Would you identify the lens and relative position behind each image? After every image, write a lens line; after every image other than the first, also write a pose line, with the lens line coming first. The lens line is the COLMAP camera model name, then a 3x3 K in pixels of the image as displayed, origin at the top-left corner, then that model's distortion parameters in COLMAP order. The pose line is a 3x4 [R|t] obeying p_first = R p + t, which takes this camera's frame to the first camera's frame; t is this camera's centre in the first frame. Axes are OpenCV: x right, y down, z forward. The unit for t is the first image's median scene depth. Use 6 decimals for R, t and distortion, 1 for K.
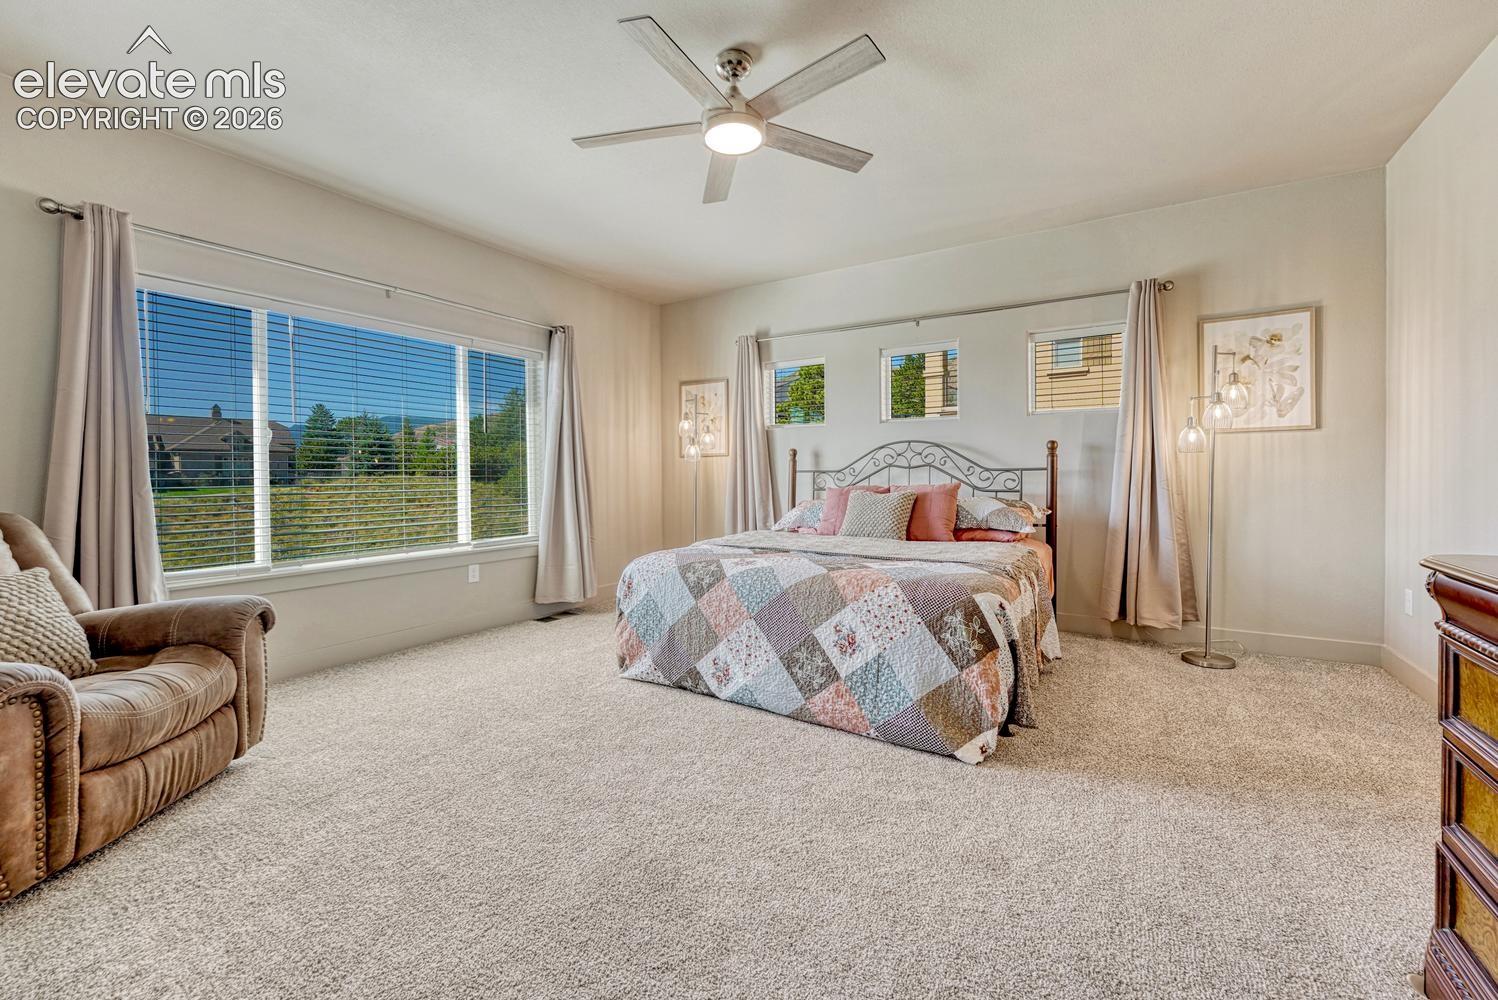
lens RADIAL K [[618.4, 0, 753.3], [0, 618.4, 490.3], [0, 0, 1]] dist [-0.002324, 0.000162]
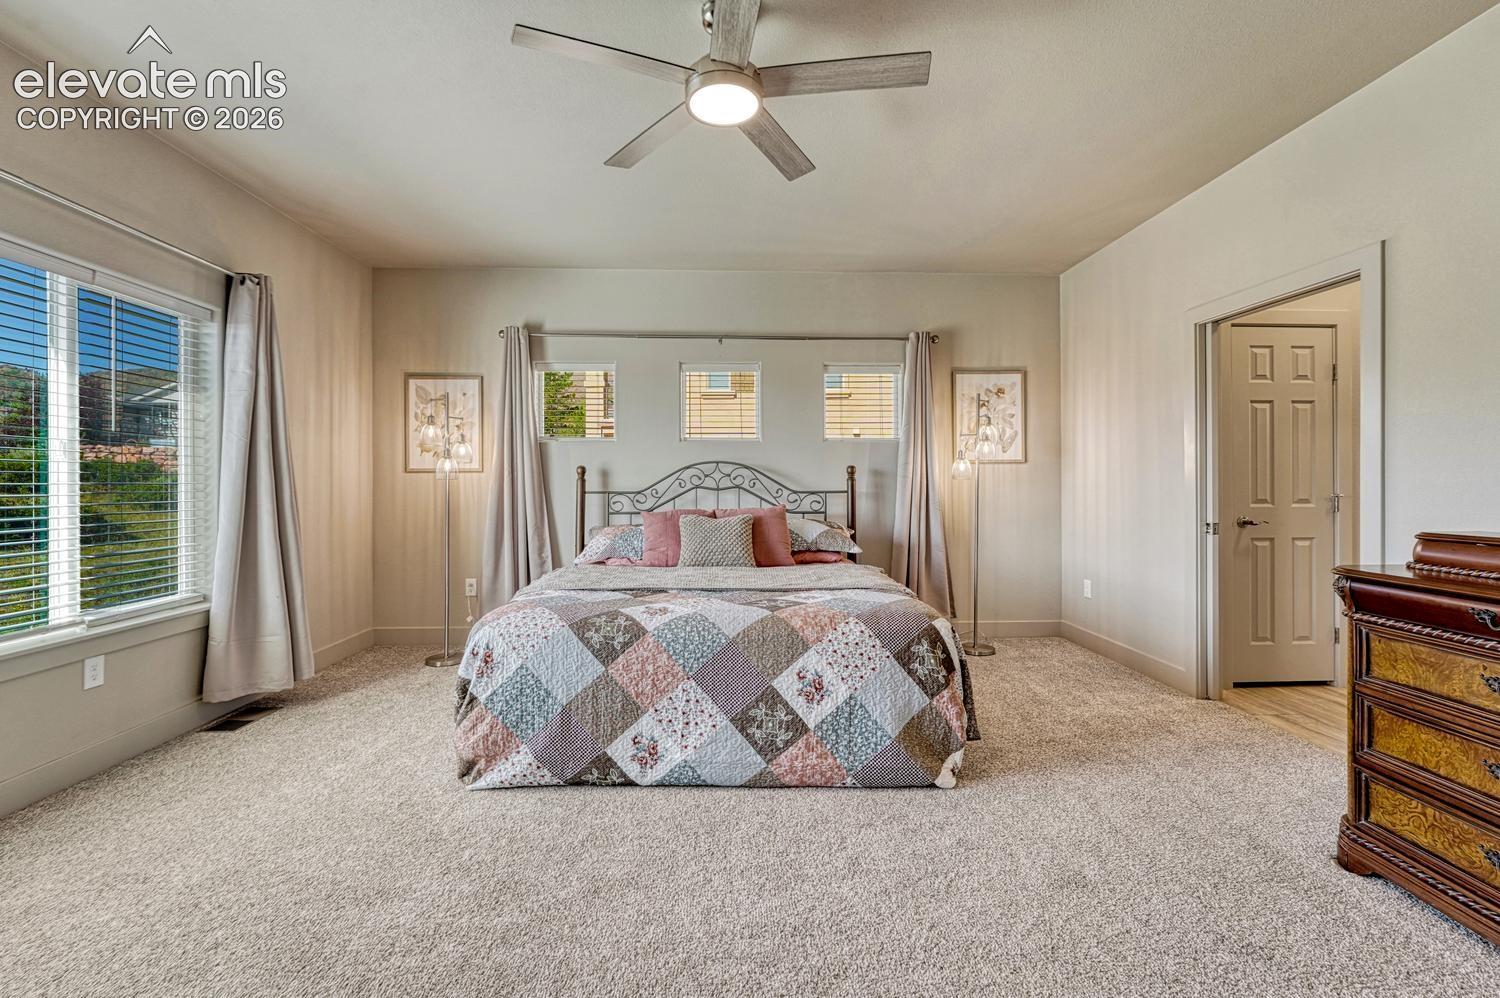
lens RADIAL K [[636.7, 0, 751.5], [0, 636.7, 488.4], [0, 0, 1]] dist [-0.003569, -0.000608]
pose [[0.829475, 0.001188, 0.558543, -0.378238], [0.010609, 0.999784, -0.017883, -0.029152], [-0.558443, 0.020759, 0.829283, 0.220835]]
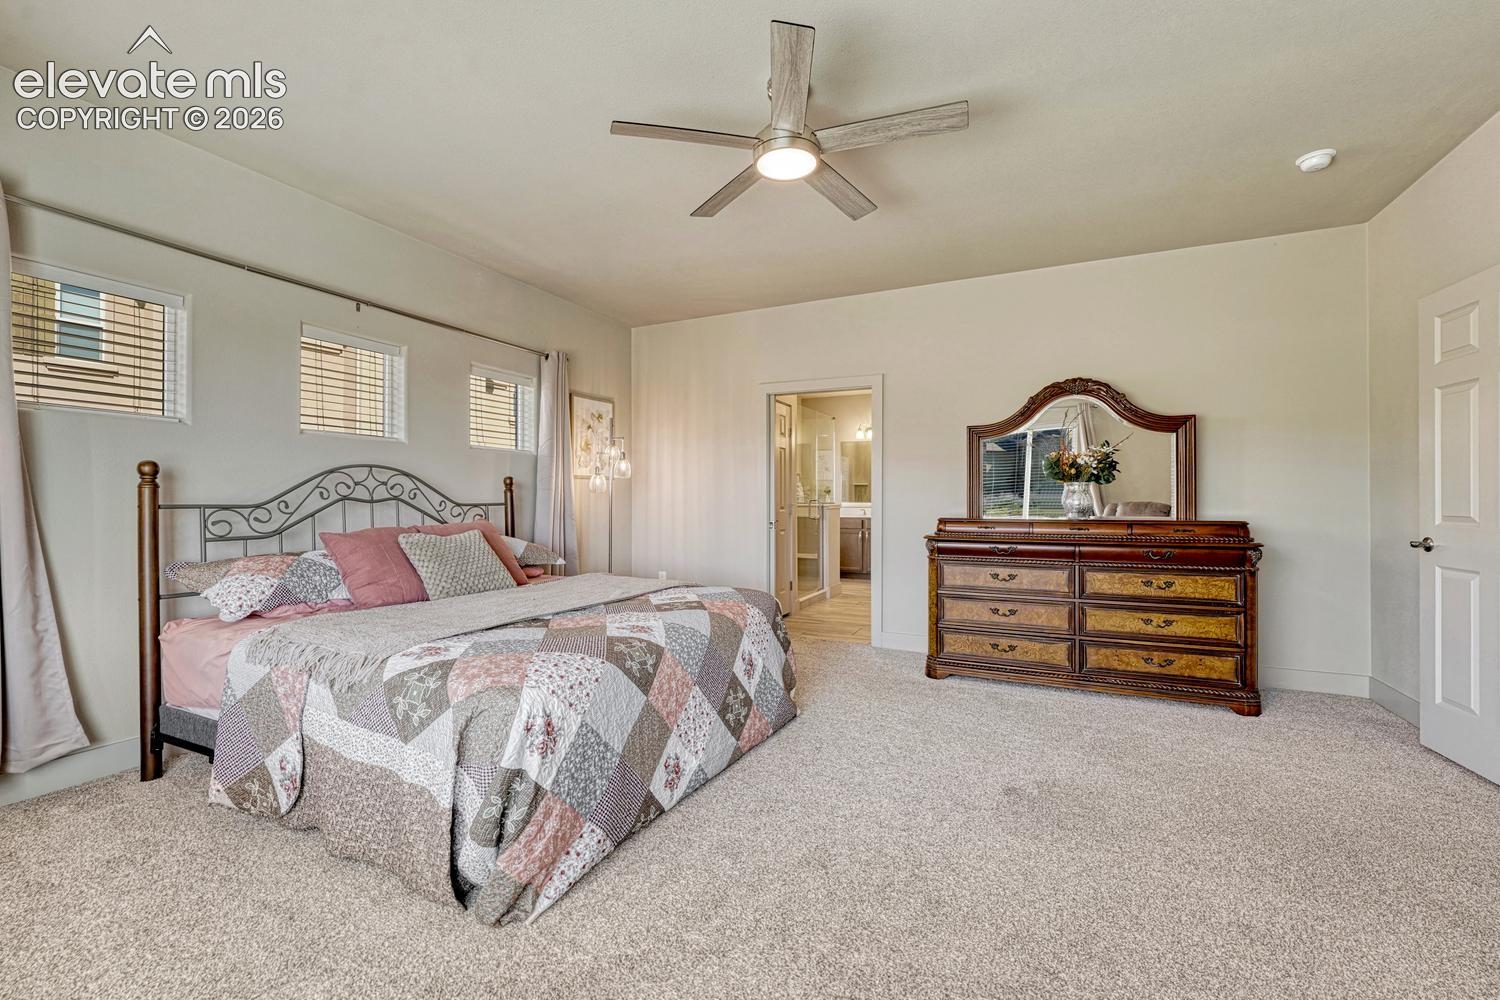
lens RADIAL K [[620.1, 0, 747.6], [0, 620.1, 503.9], [0, 0, 1]] dist [-0.000709, 0.000001]
pose [[-0.102925, 0.000715, 0.994689, -0.780035], [0.026252, 0.999653, 0.001998, -0.034622], [-0.994343, 0.026318, -0.102908, 0.928269]]
